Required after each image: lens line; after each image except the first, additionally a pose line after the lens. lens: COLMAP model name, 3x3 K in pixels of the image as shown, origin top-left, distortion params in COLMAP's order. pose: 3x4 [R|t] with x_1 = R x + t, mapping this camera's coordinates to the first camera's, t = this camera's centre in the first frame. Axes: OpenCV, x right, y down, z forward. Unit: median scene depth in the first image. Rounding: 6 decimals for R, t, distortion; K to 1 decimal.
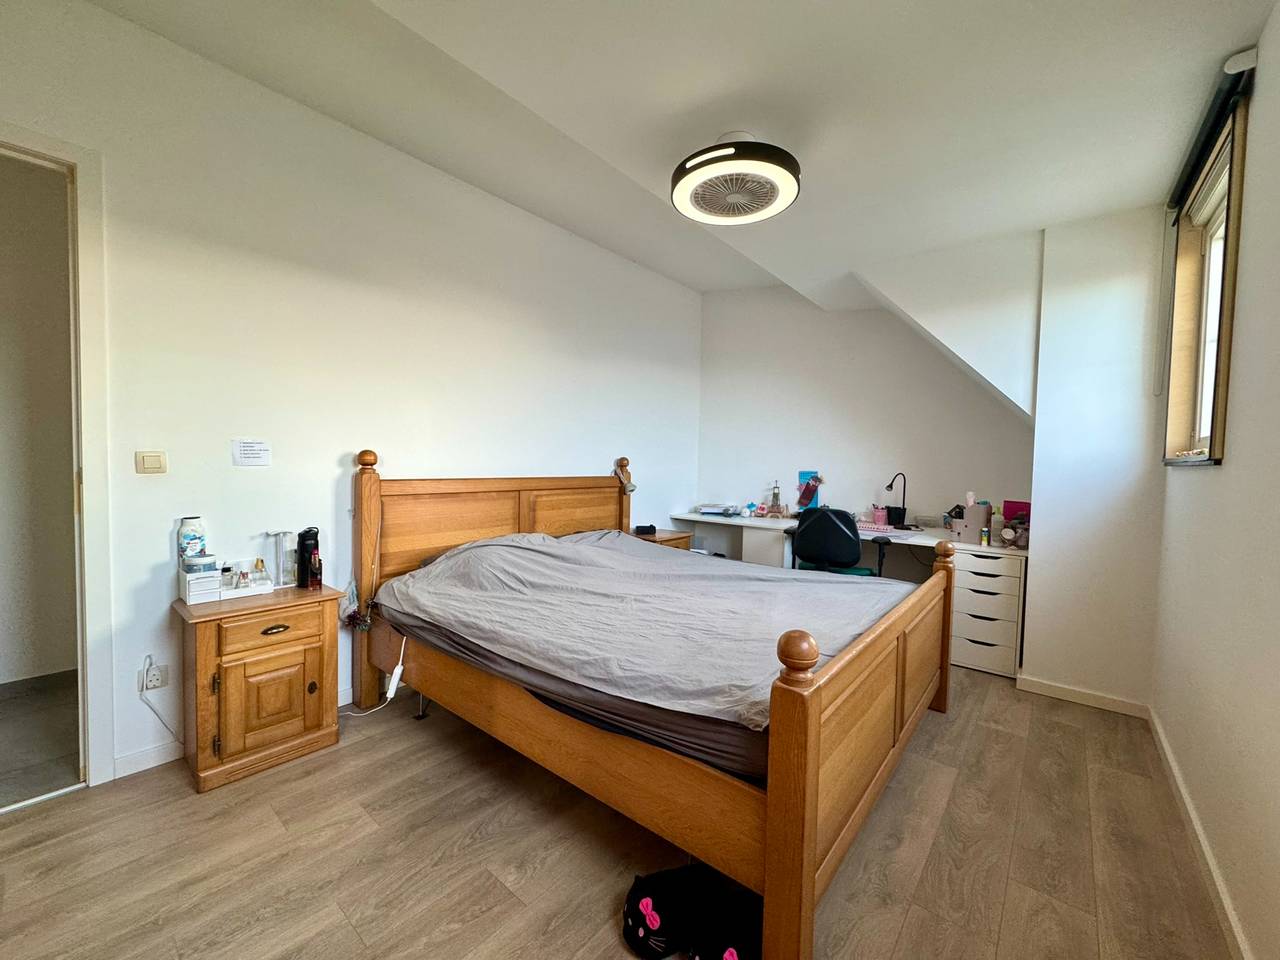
lens RADIAL K [[511.9, 0, 640.0], [0, 511.9, 480.0], [0, 0, 1]] dist [-0.002725, -0.000121]
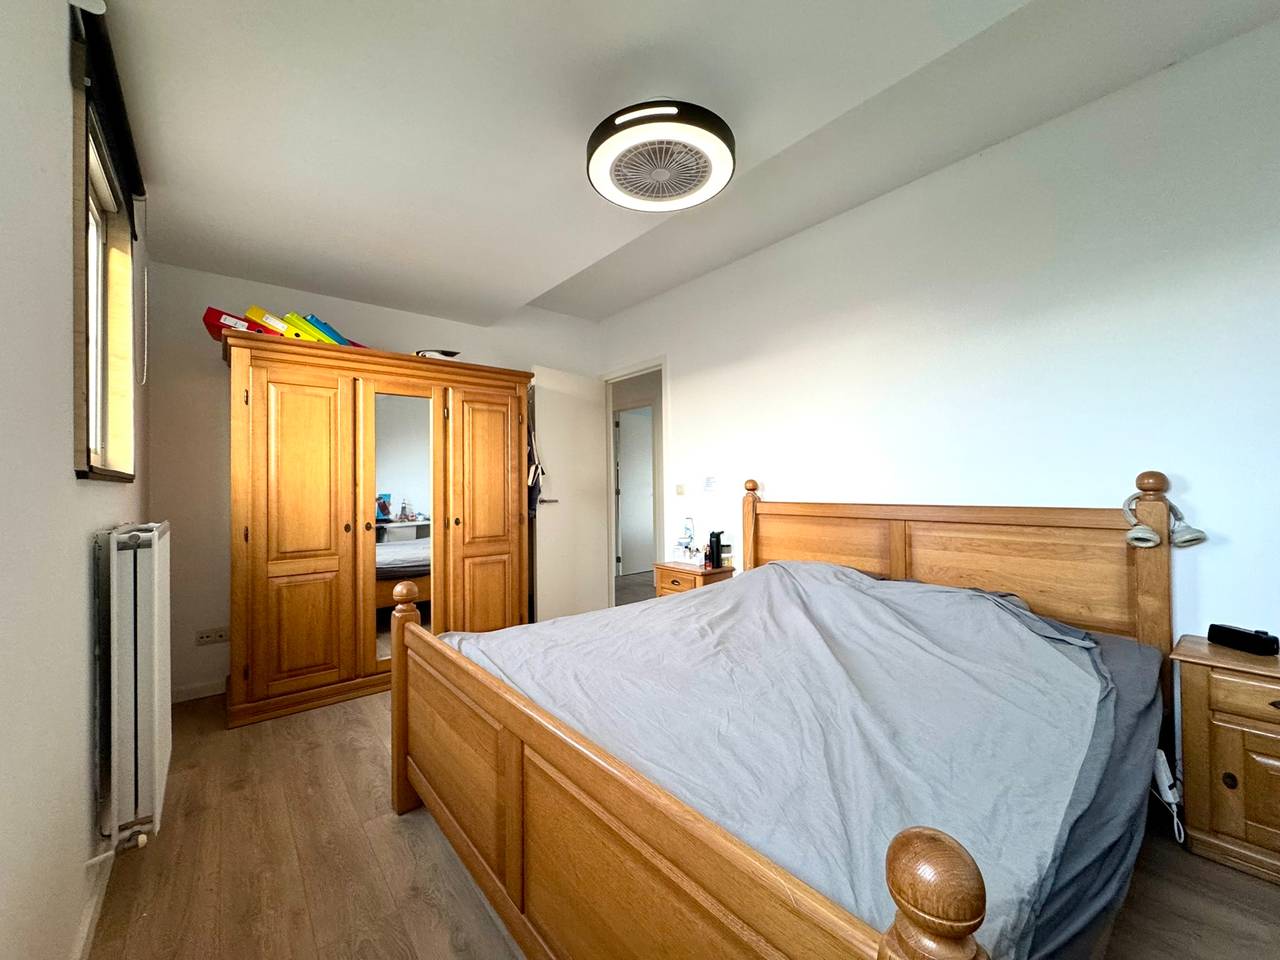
lens RADIAL K [[511.9, 0, 640.0], [0, 511.9, 480.0], [0, 0, 1]] dist [-0.002725, -0.000121]
pose [[-0.191699, -0.025598, -0.981120, 0.689418], [-0.027860, 0.999399, -0.020631, -0.016124], [0.981058, 0.023379, -0.192297, 0.774767]]
